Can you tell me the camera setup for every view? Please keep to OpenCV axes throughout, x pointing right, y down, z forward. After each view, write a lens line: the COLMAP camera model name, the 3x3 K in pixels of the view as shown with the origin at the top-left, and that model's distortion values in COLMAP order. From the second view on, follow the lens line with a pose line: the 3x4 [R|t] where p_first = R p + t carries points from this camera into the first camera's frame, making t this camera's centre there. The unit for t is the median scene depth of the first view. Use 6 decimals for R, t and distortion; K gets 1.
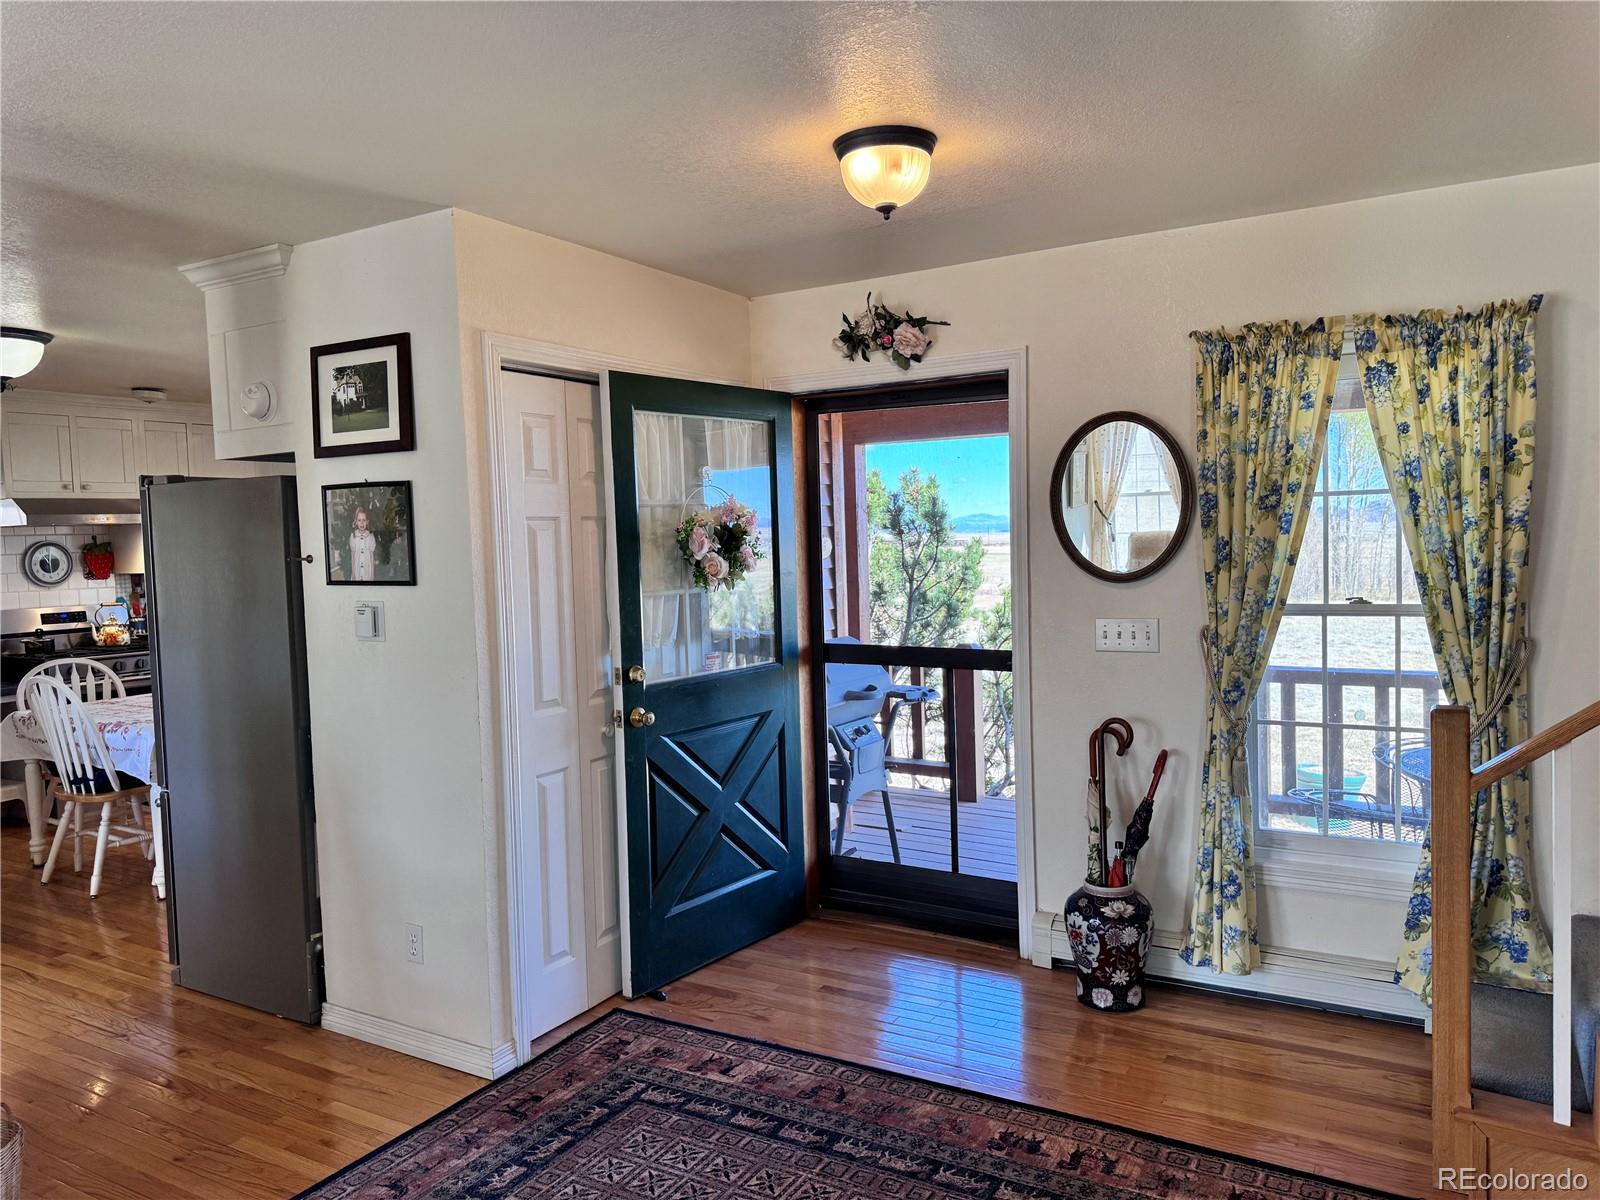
lens RADIAL K [[1131.9, 0, 807.3], [0, 1131.9, 599.9], [0, 0, 1]] dist [0.038001, -0.046854]
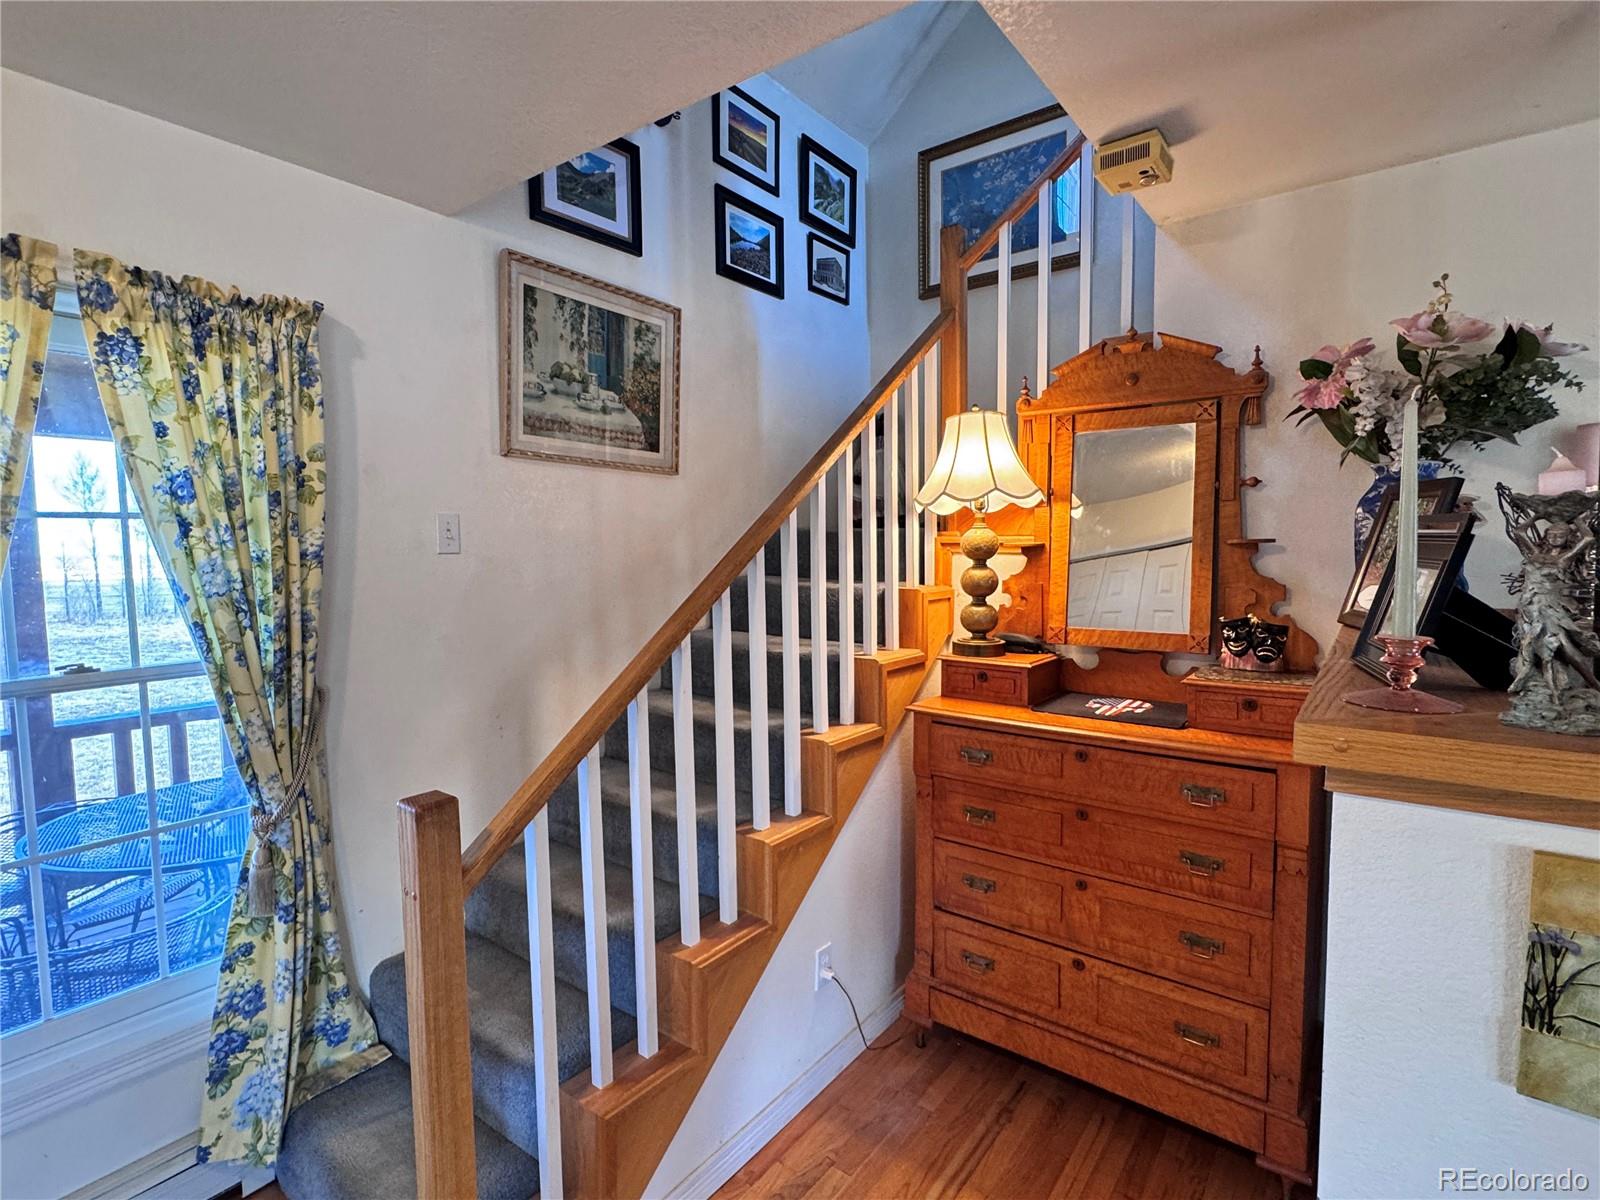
lens RADIAL K [[792.5, 0, 795.0], [0, 792.5, 597.9], [0, 0, 1]] dist [-0.000282, -0.001127]
pose [[0.124634, -0.041676, 0.991327, 0.060497], [0.069735, 0.997015, 0.033148, -0.030355], [-0.989749, 0.064999, 0.127168, 0.532500]]
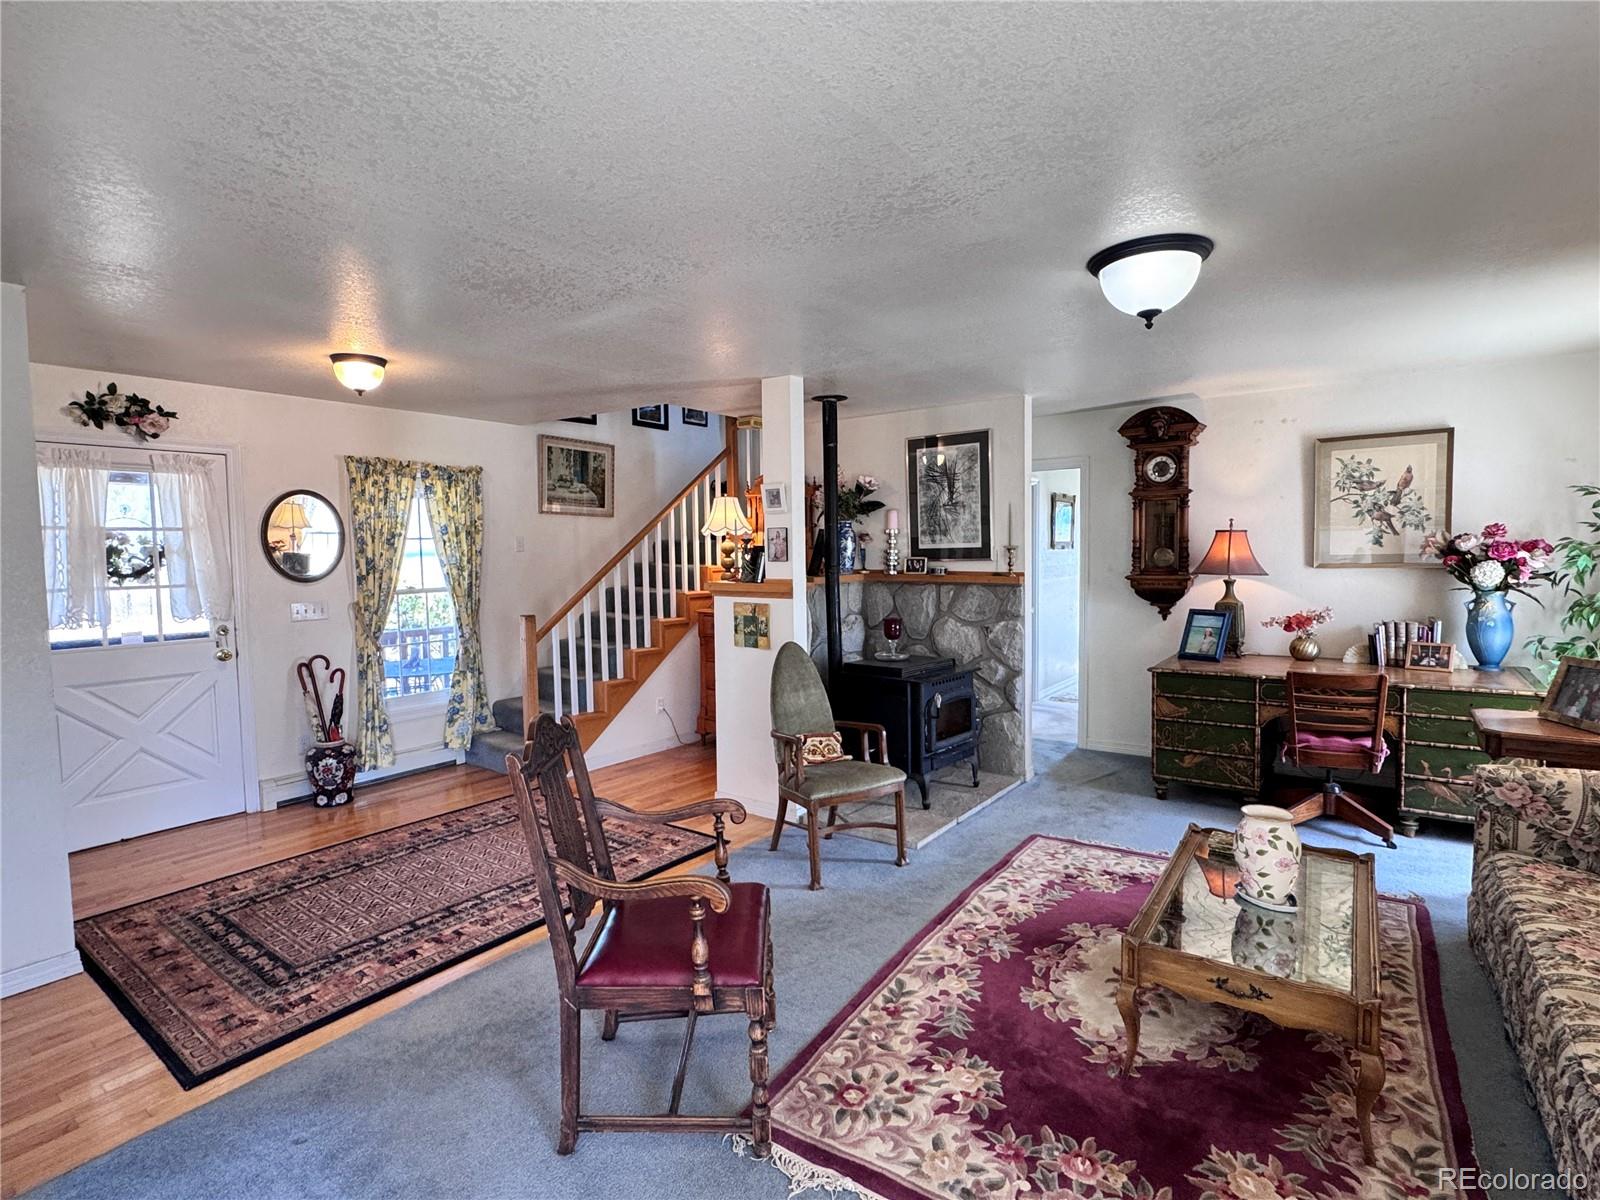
lens RADIAL K [[792.5, 0, 795.0], [0, 792.5, 597.9], [0, 0, 1]] dist [-0.000282, -0.001127]
pose [[0.120450, -0.036293, 0.992056, -1.038656], [0.069854, 0.997164, 0.027999, 0.033040], [-0.990259, 0.065927, 0.122644, 0.067498]]
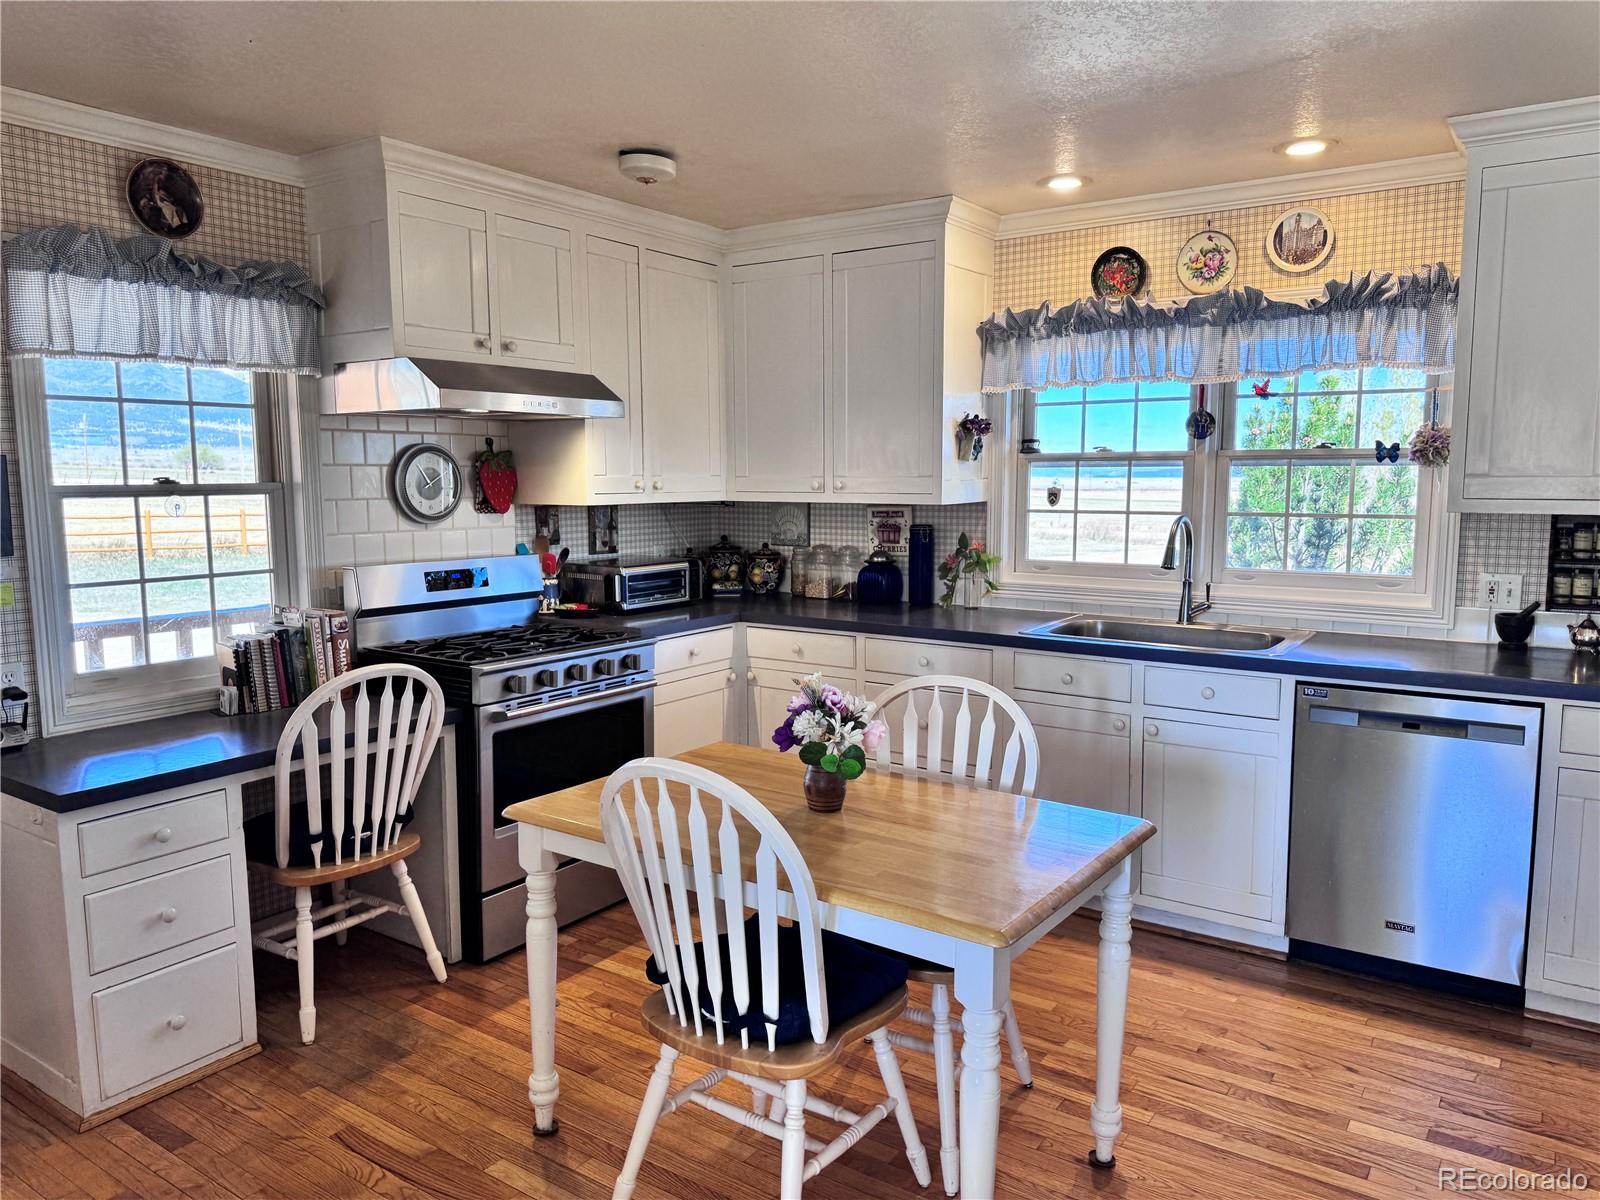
lens RADIAL K [[1131.9, 0, 807.3], [0, 1131.9, 599.9], [0, 0, 1]] dist [0.038001, -0.046854]
pose [[0.997573, 0.027014, -0.064174, -0.959915], [-0.023028, 0.997807, 0.062052, -0.030829], [0.065710, -0.060424, 0.996008, 0.975633]]
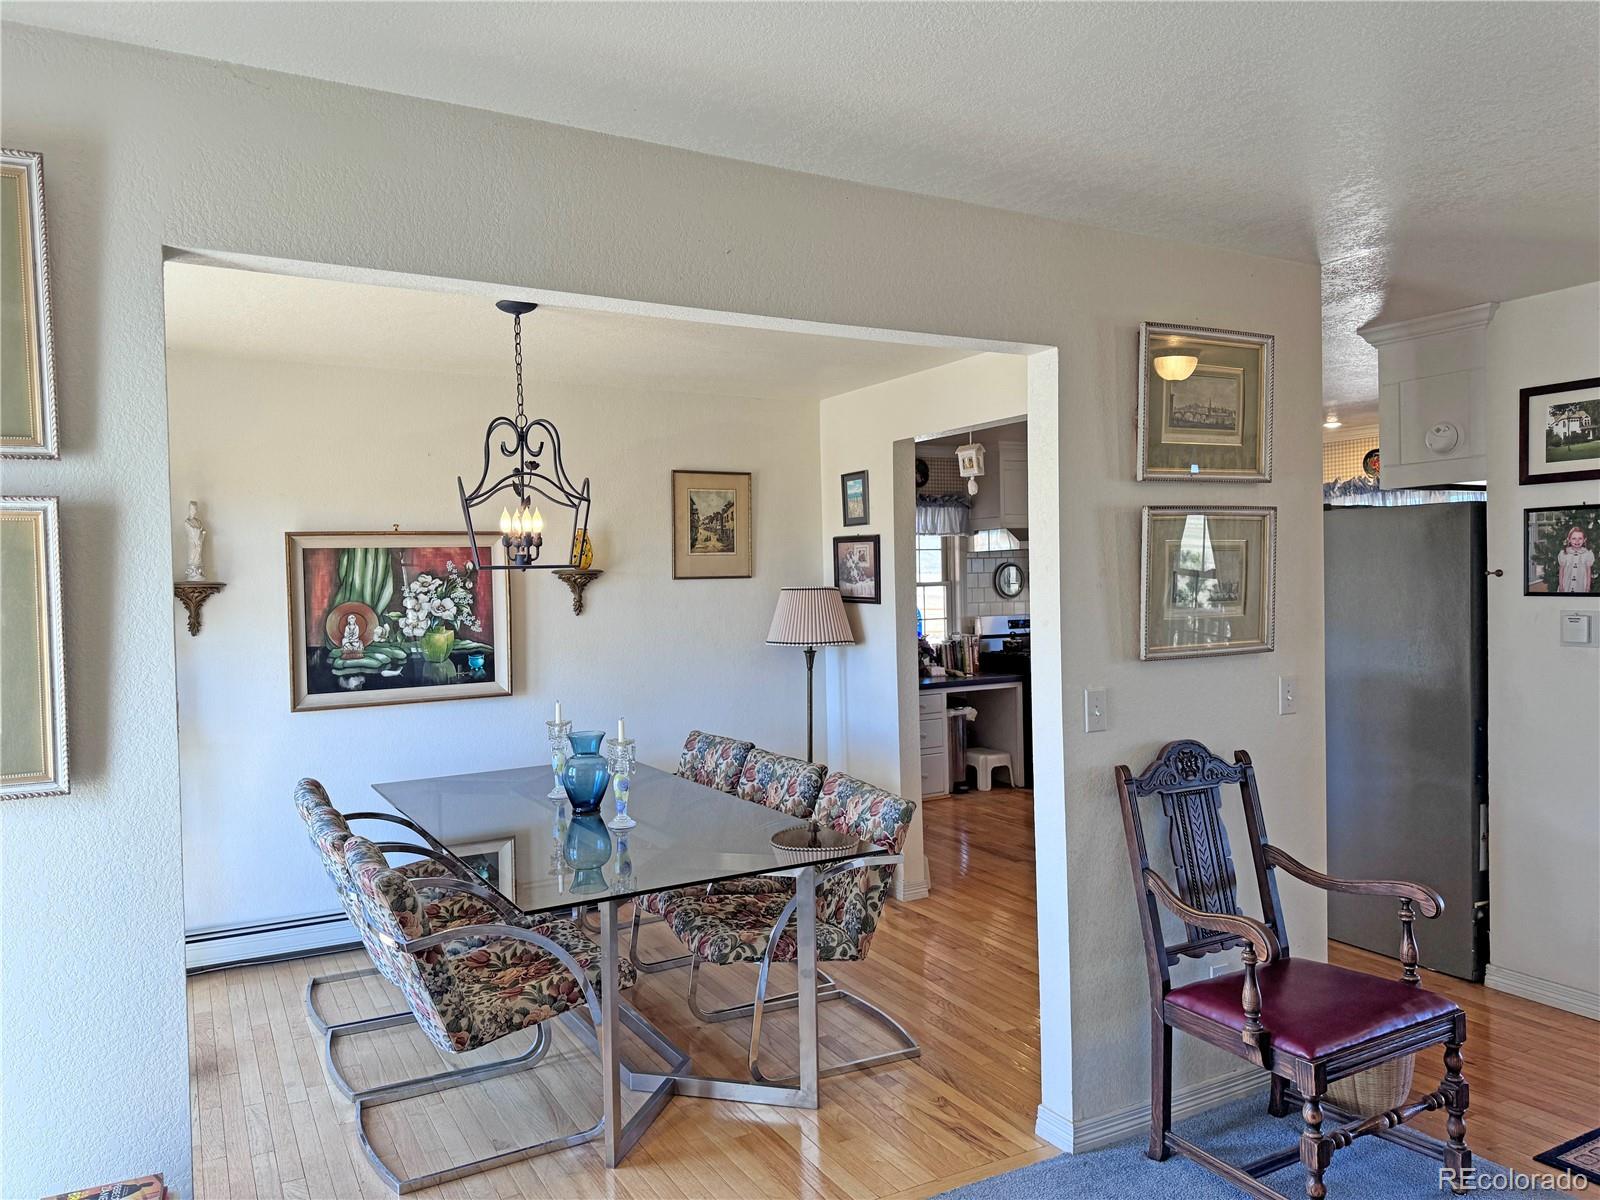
lens RADIAL K [[1131.9, 0, 807.3], [0, 1131.9, 599.9], [0, 0, 1]] dist [0.038001, -0.046854]
pose [[0.861527, 0.017530, -0.507409, -0.500274], [-0.030747, 0.999371, -0.017678, 0.036179], [0.506780, 0.030832, 0.861524, -0.377906]]
